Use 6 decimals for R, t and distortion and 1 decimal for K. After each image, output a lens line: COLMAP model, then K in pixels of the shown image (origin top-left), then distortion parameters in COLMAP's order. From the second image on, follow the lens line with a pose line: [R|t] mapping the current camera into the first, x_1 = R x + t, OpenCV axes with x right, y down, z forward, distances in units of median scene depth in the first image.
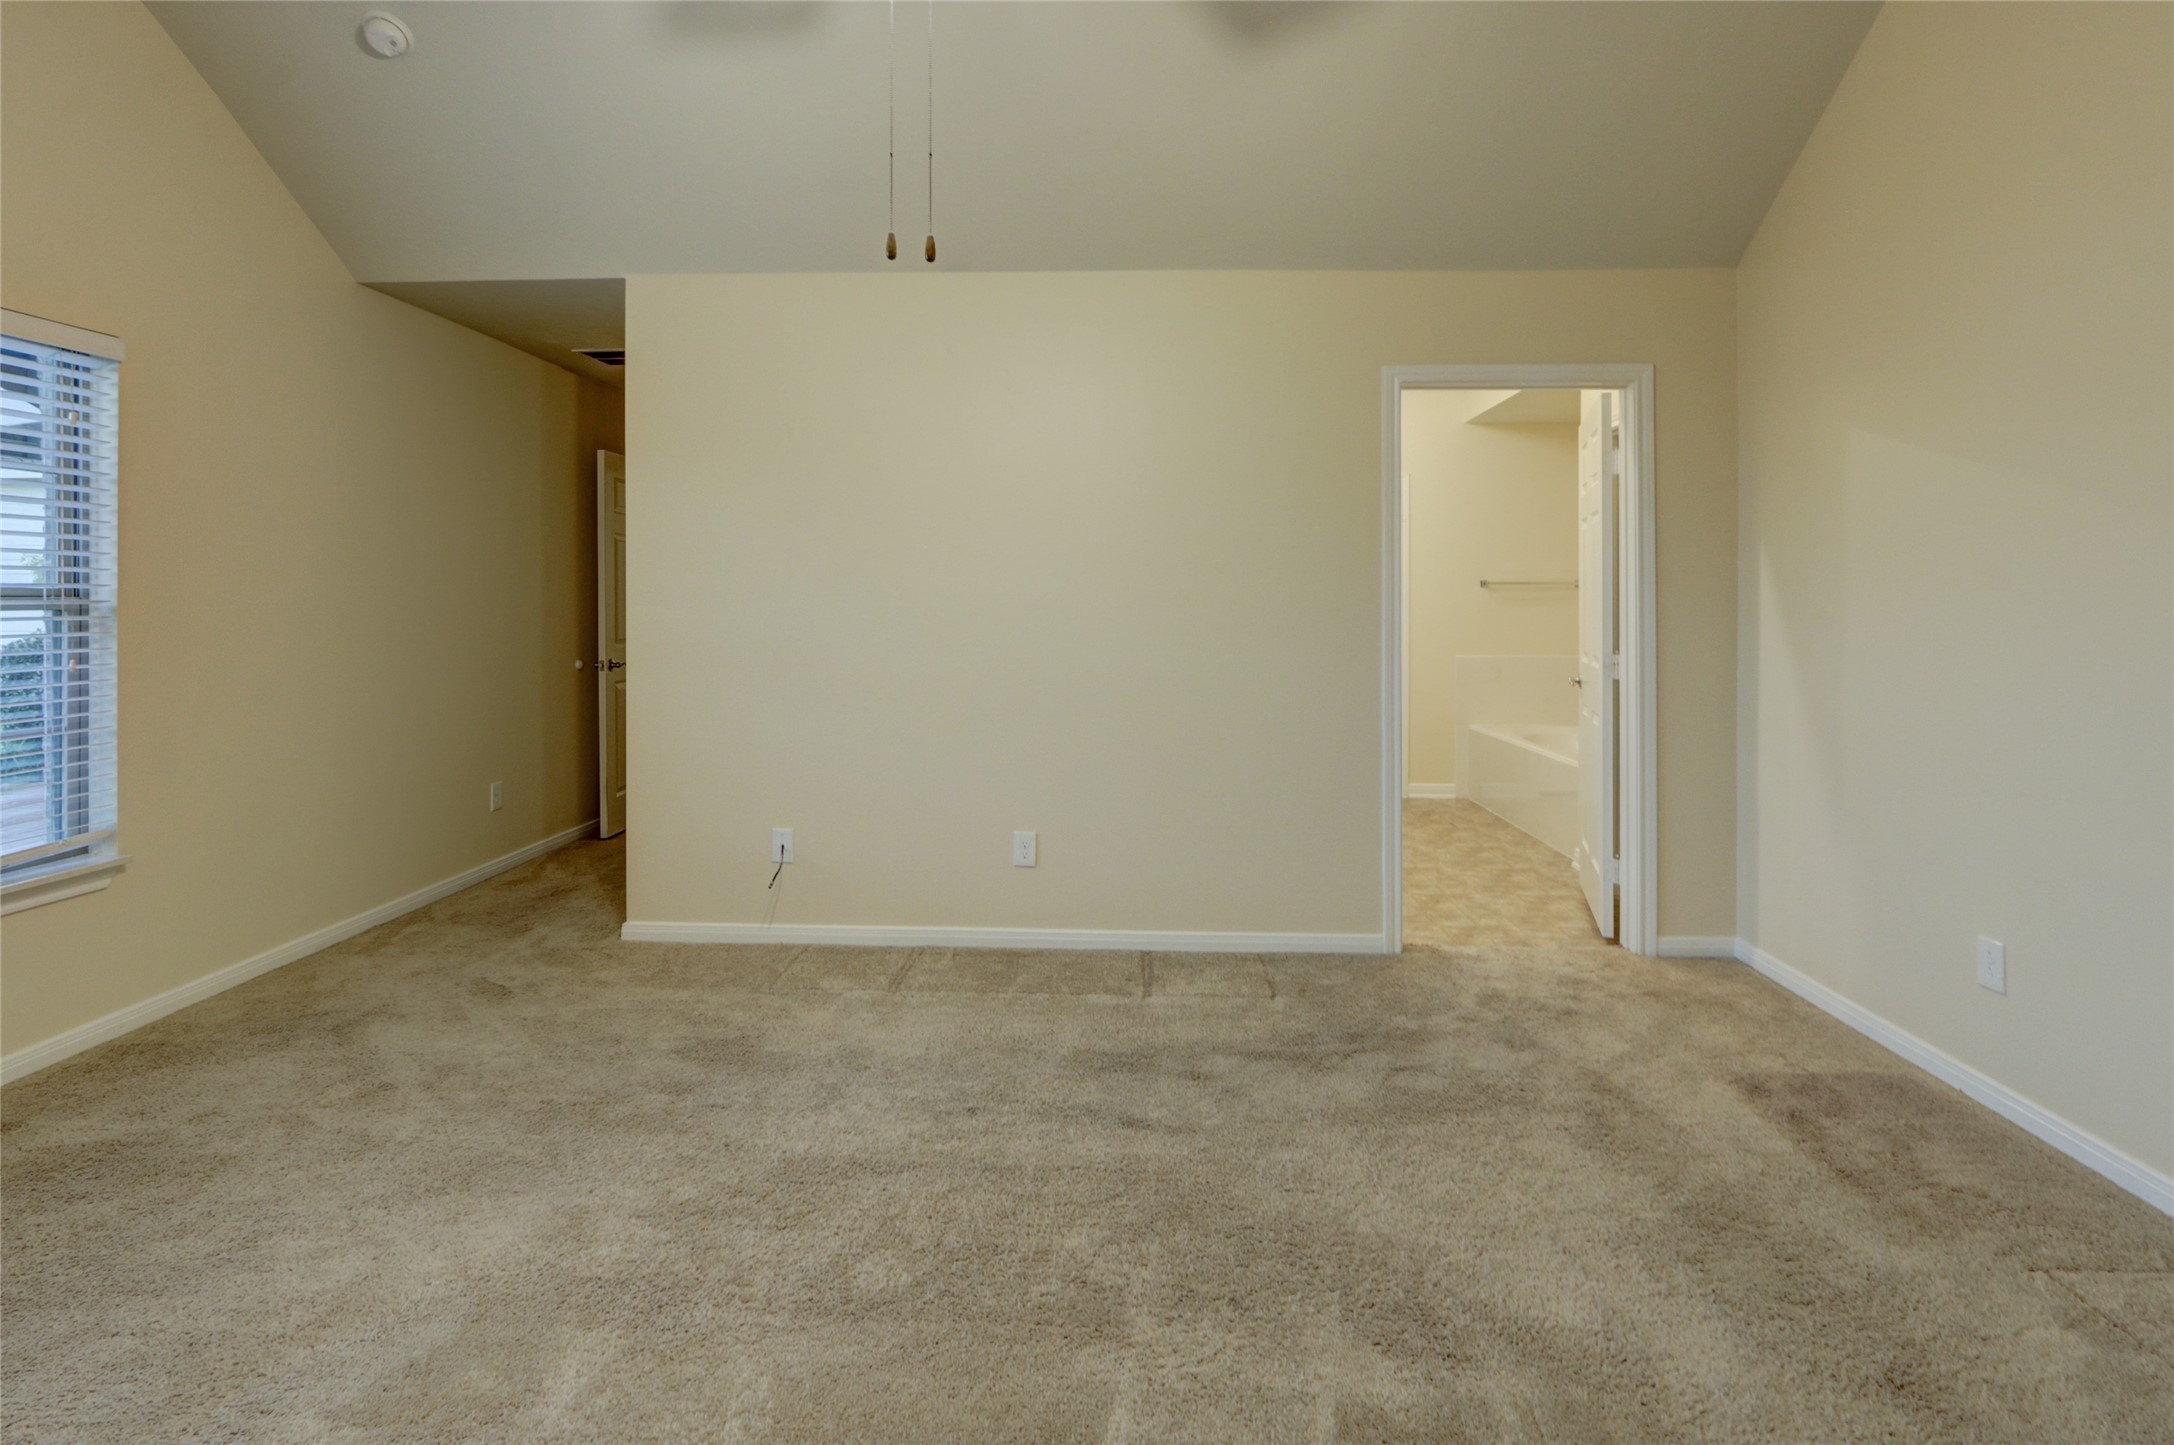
lens RADIAL K [[1035.0, 0, 1091.1], [0, 1035.0, 616.9], [0, 0, 1]] dist [-0.018808, 0.000467]
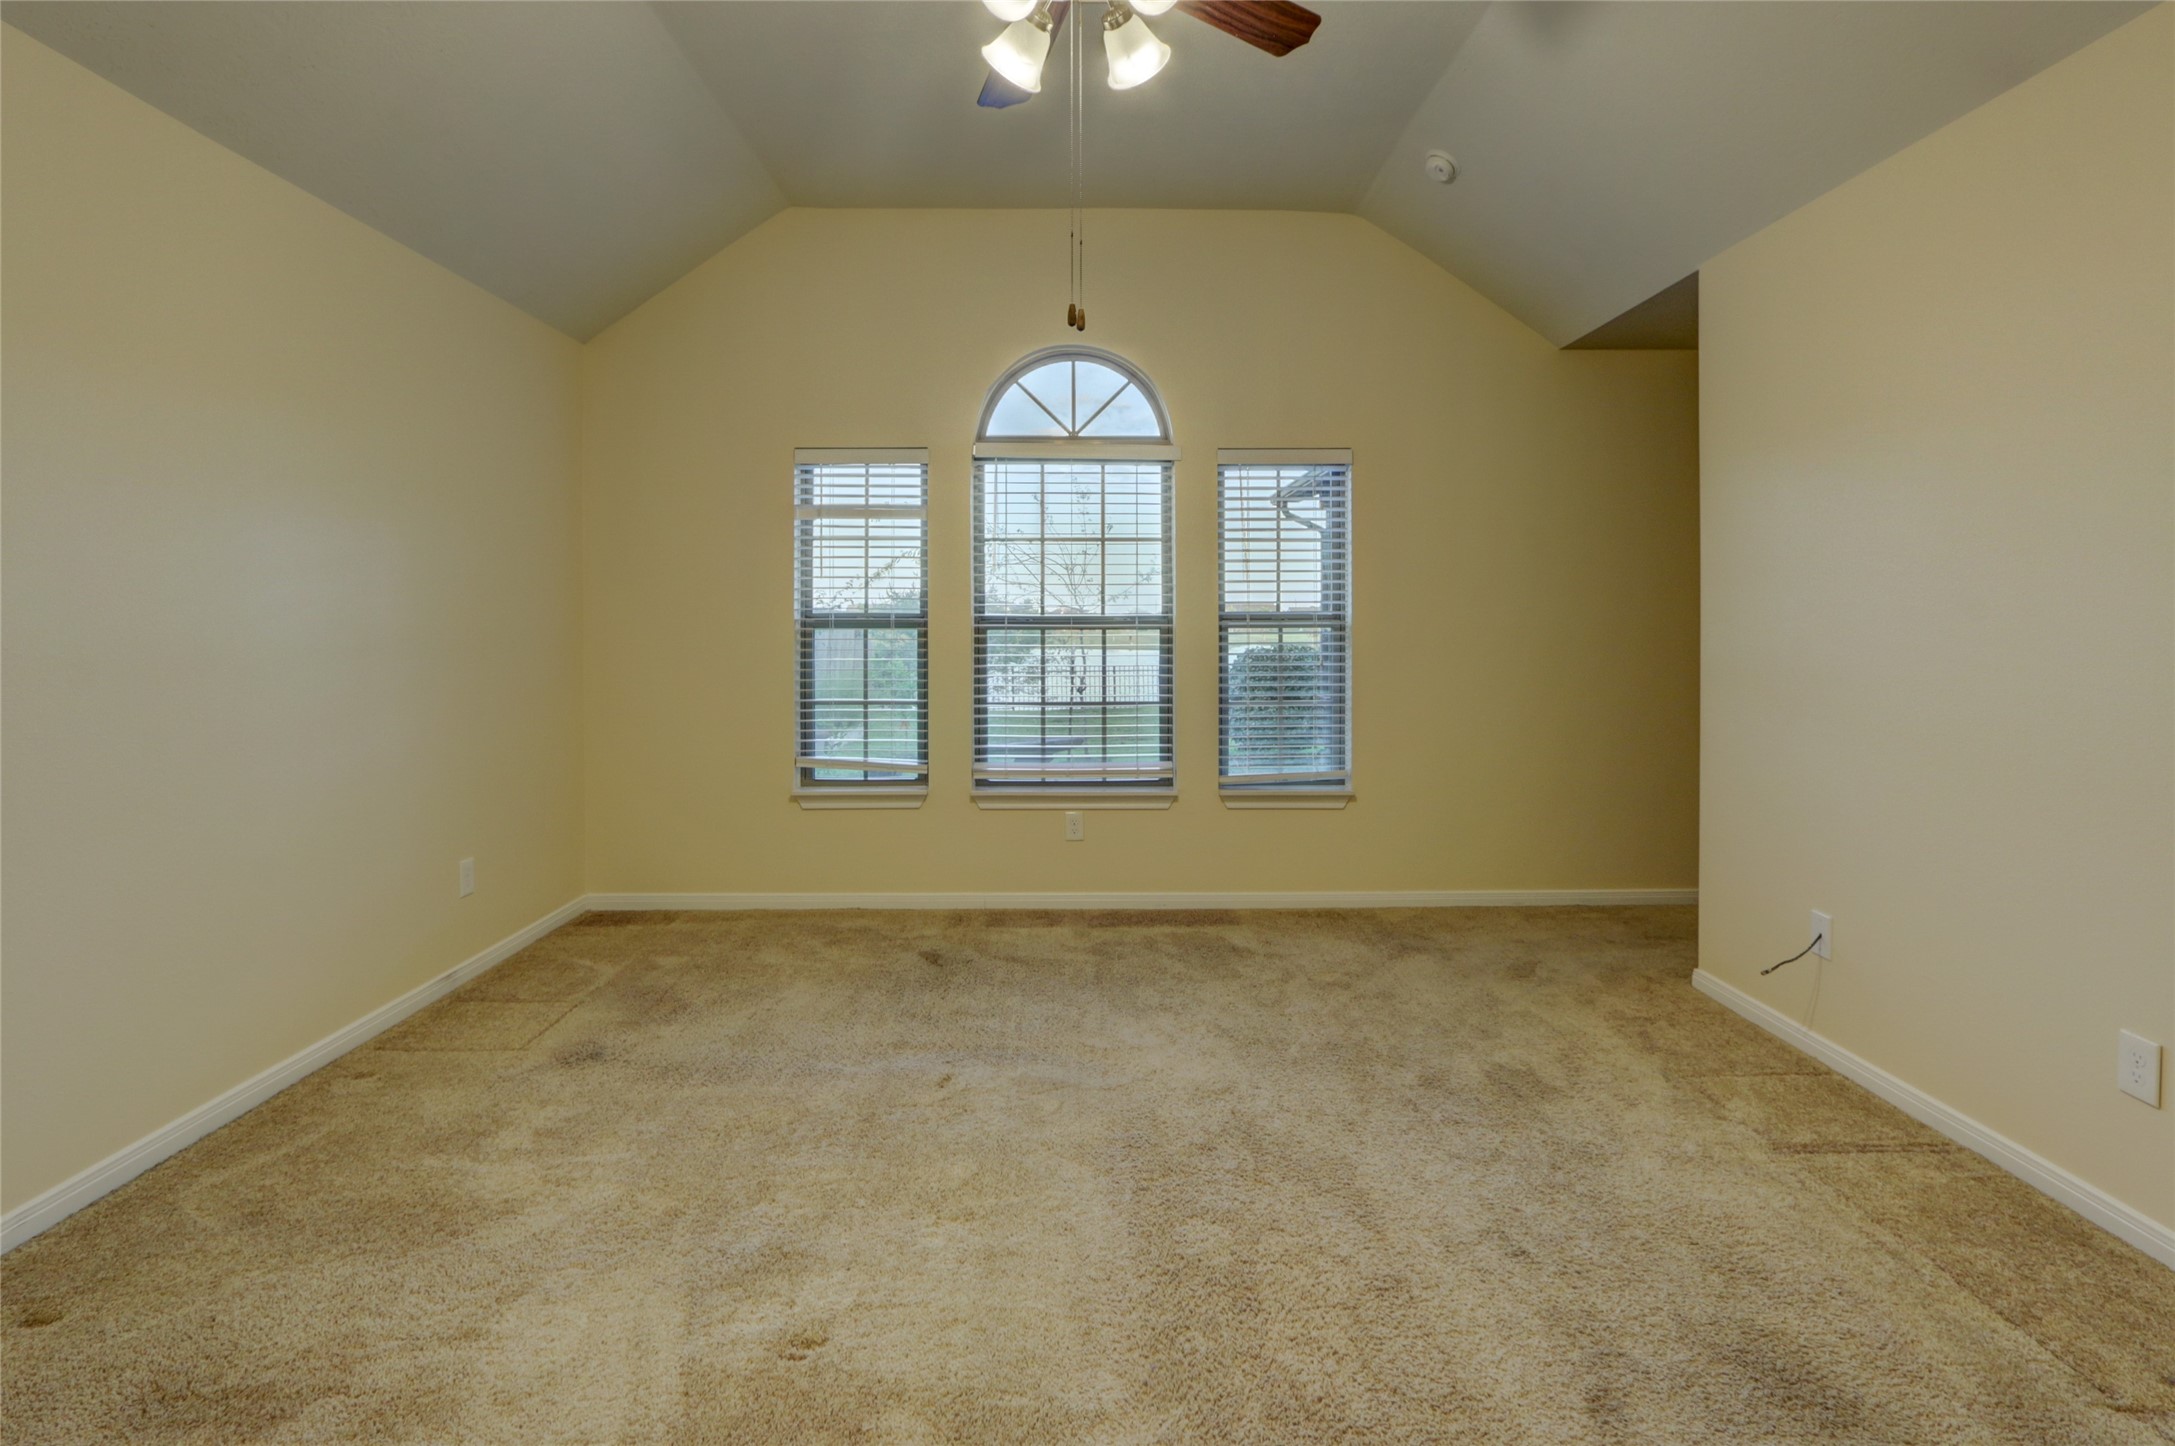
lens RADIAL K [[1035.5, 0, 1091.6], [0, 1035.5, 617.3], [0, 0, 1]] dist [-0.018808, 0.000467]
pose [[0.060239, -0.007993, -0.998152, 0.584635], [-0.013925, 0.999864, -0.008847, -0.000439], [0.998087, 0.014432, 0.060120, 0.546228]]
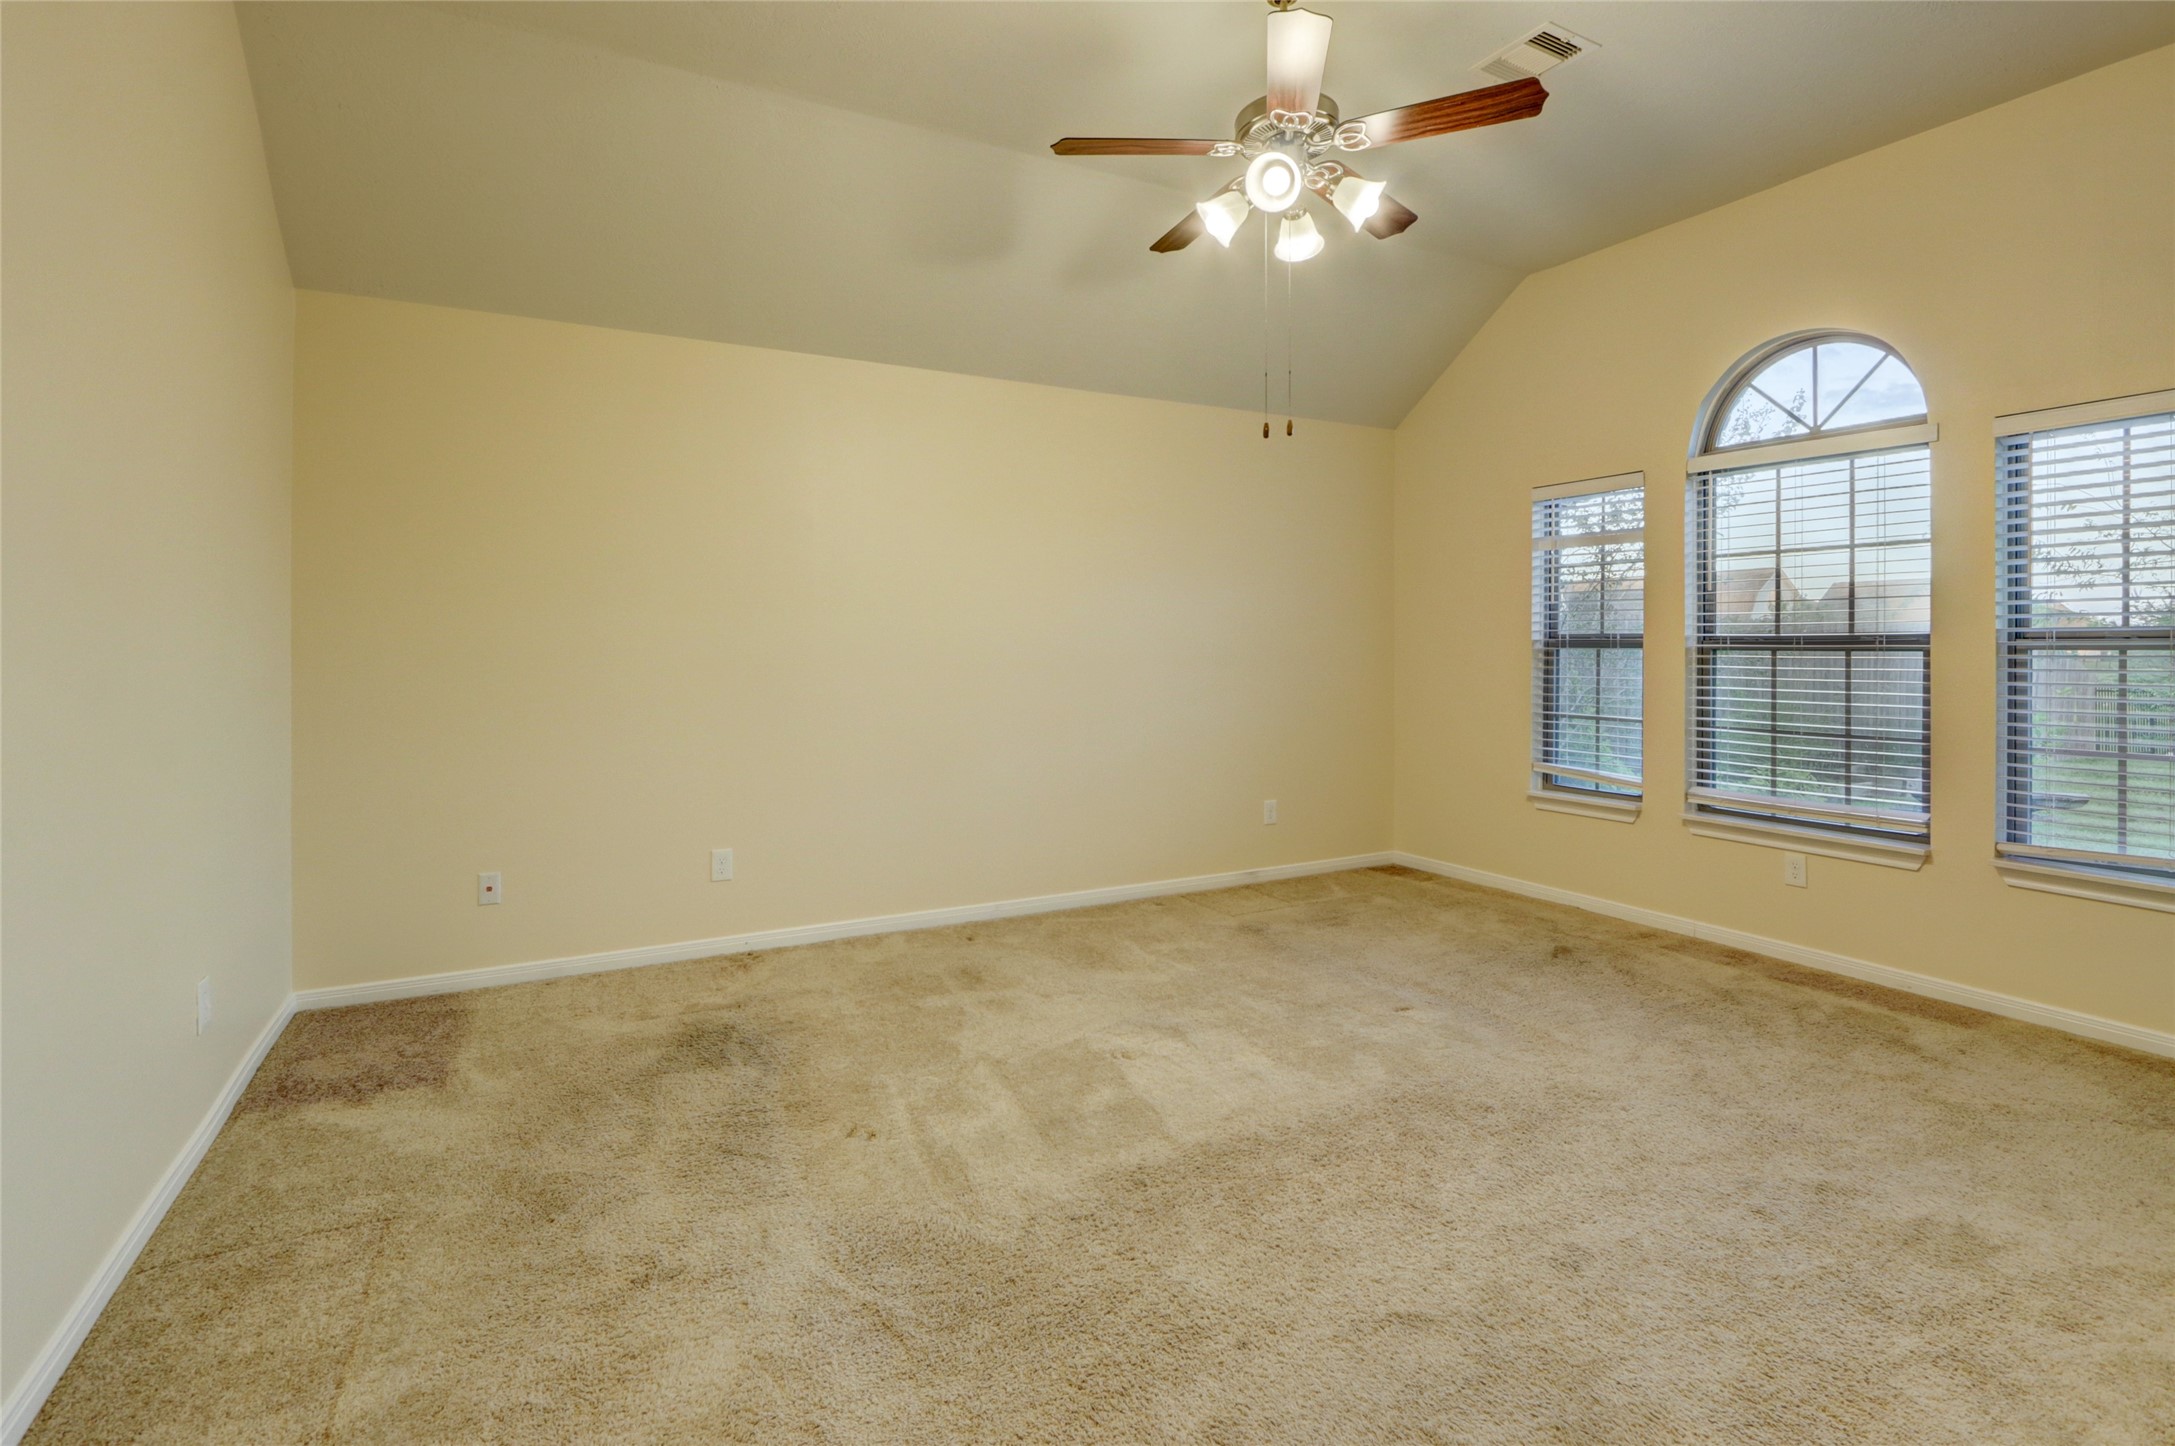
lens RADIAL K [[1047.4, 0, 1100.0], [0, 1047.4, 630.0], [0, 0, 1]] dist [-0.016182, 0.000792]
pose [[-0.854896, -0.005101, -0.518775, 0.556857], [-0.006218, 0.999981, 0.000415, -0.018489], [0.518763, 0.003580, -0.854911, 1.338718]]
